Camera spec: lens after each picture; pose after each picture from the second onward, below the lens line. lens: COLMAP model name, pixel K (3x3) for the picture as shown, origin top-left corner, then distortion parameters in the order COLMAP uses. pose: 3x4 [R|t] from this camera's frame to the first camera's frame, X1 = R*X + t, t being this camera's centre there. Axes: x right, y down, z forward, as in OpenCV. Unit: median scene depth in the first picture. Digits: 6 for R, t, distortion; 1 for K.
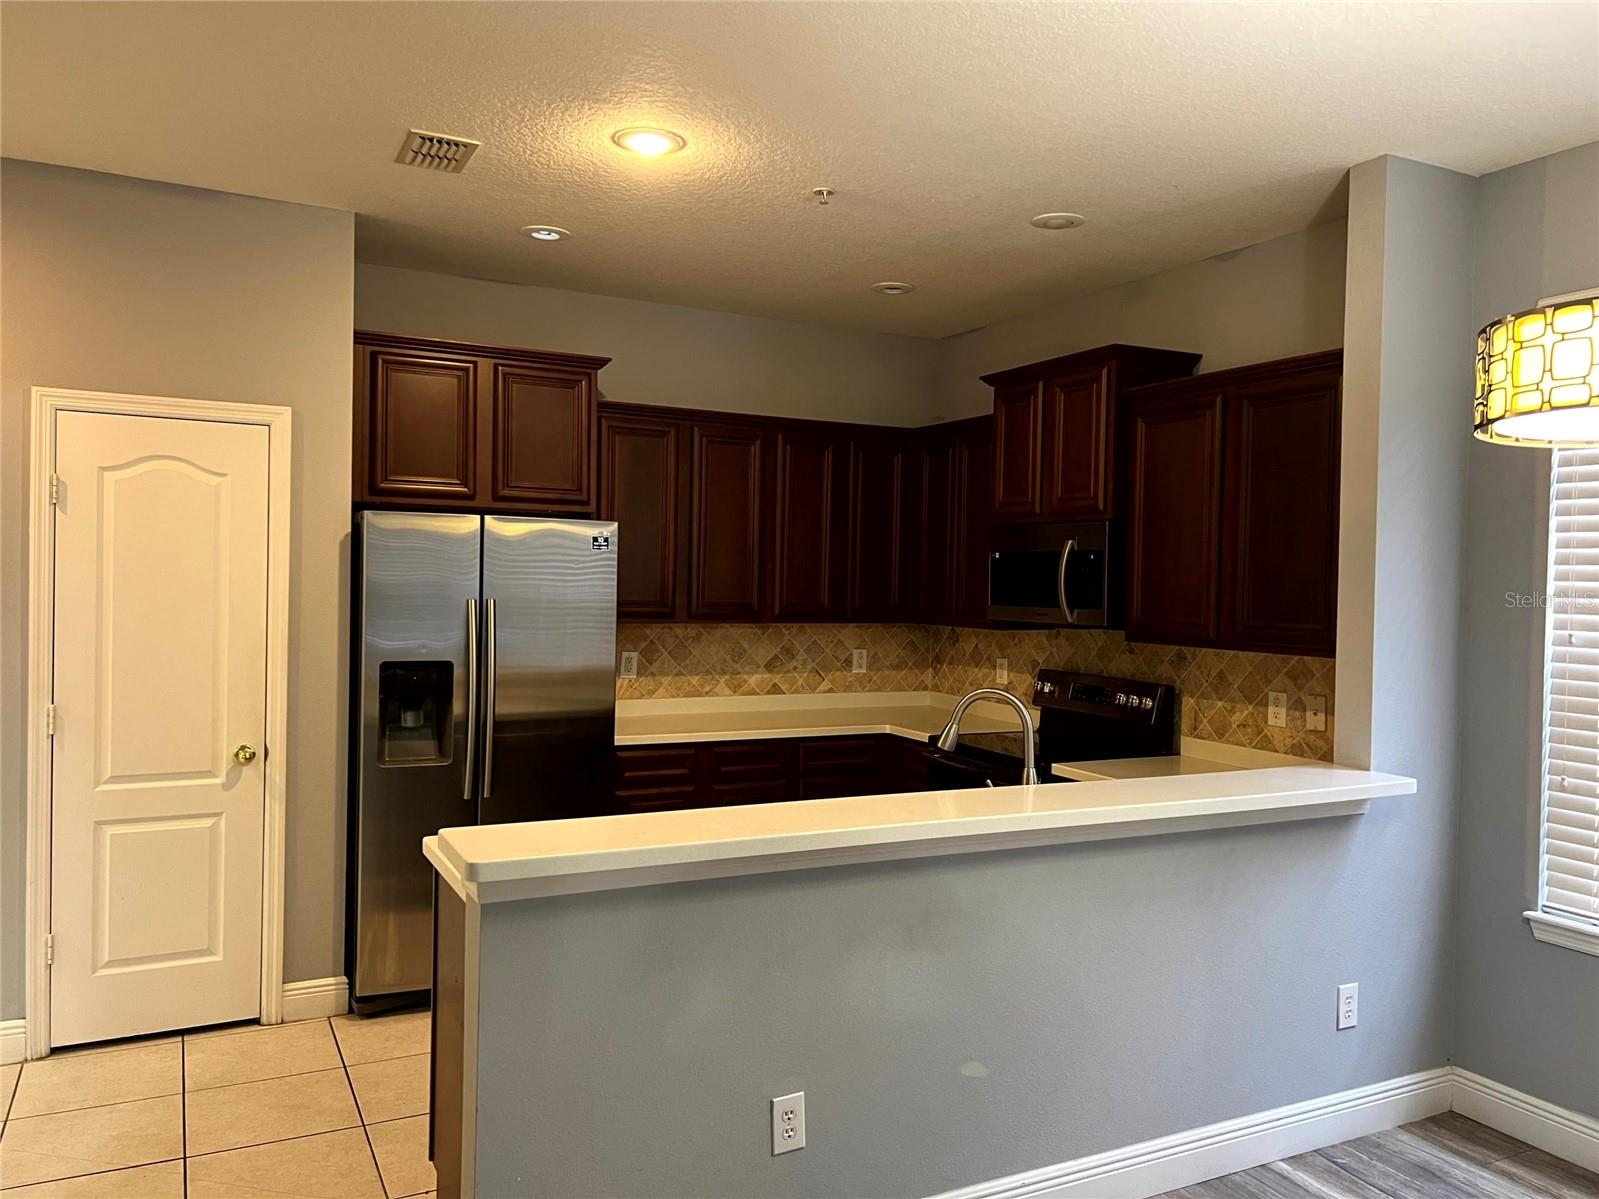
lens RADIAL K [[1206.1, 0, 792.2], [0, 1206.1, 587.0], [0, 0, 1]] dist [0.041266, -0.050596]
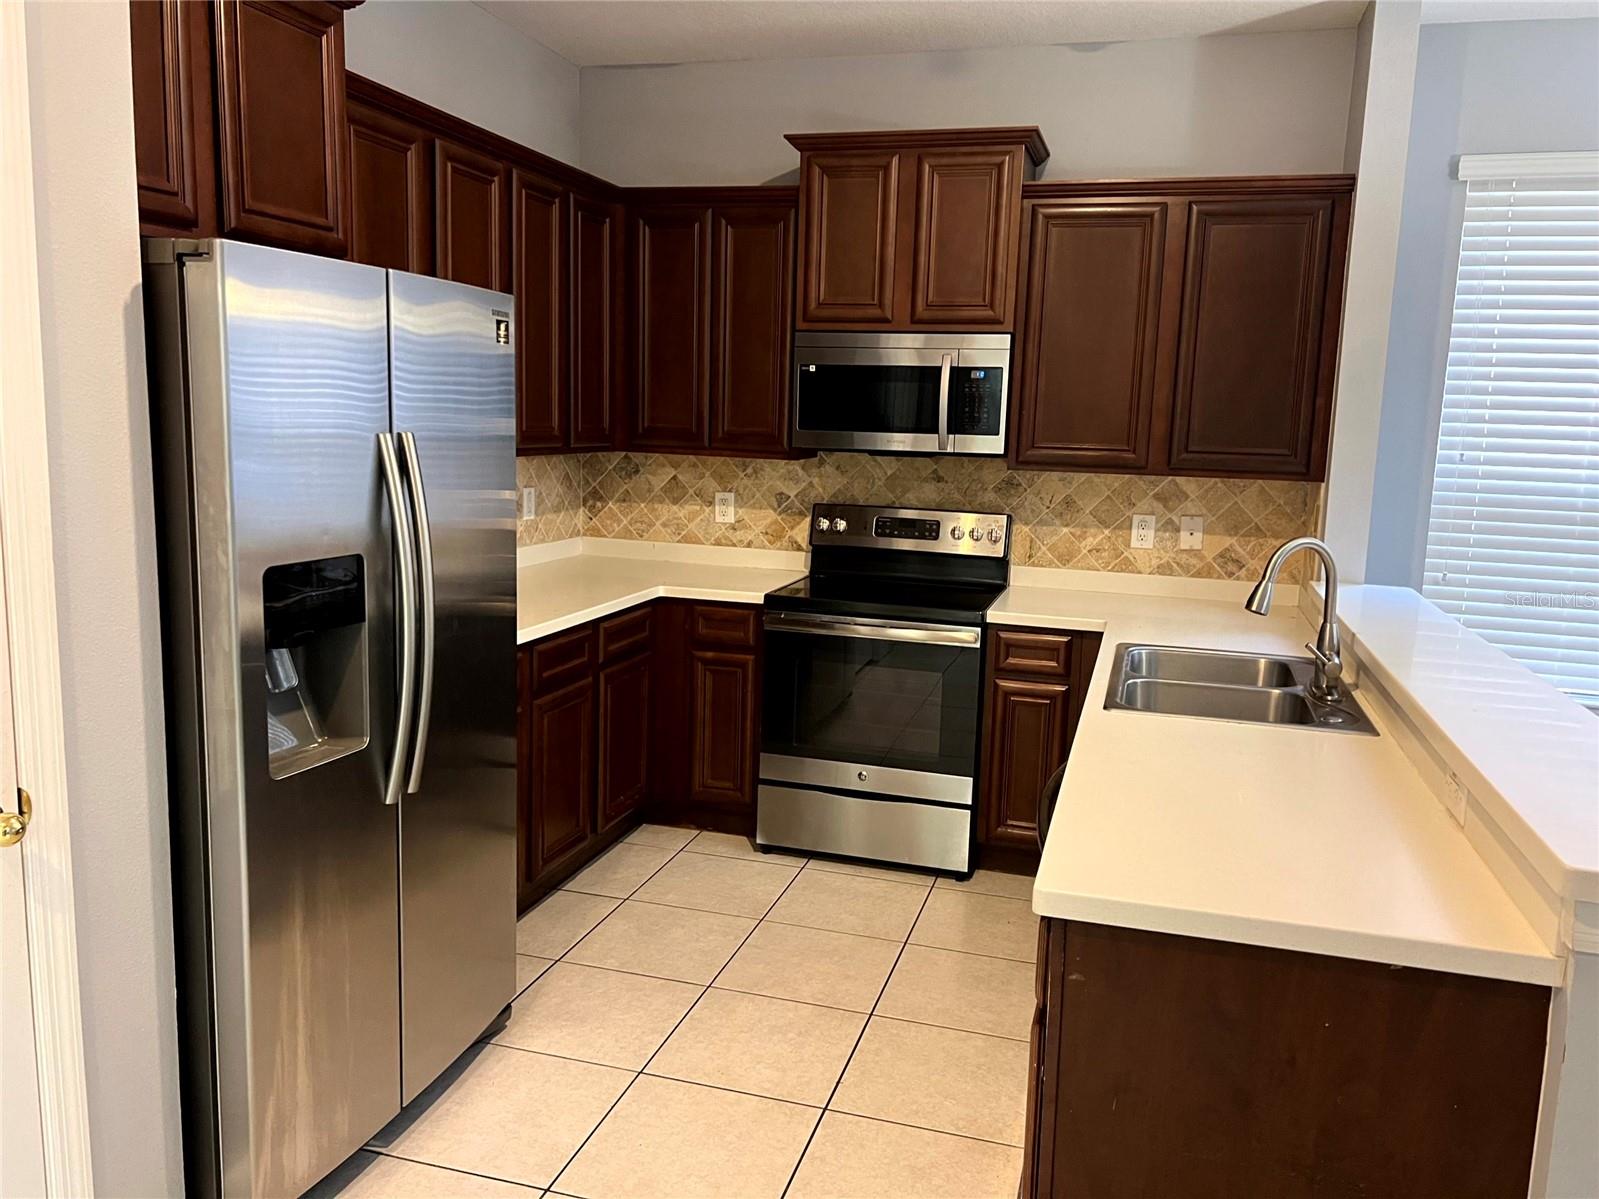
lens RADIAL K [[1206.1, 0, 807.4], [0, 1206.1, 608.6], [0, 0, 1]] dist [0.041266, -0.050596]
pose [[0.683582, -0.118931, 0.720119, -0.518147], [-0.009812, 0.985048, 0.171999, -0.007483], [-0.729808, -0.124641, 0.672194, 0.501011]]
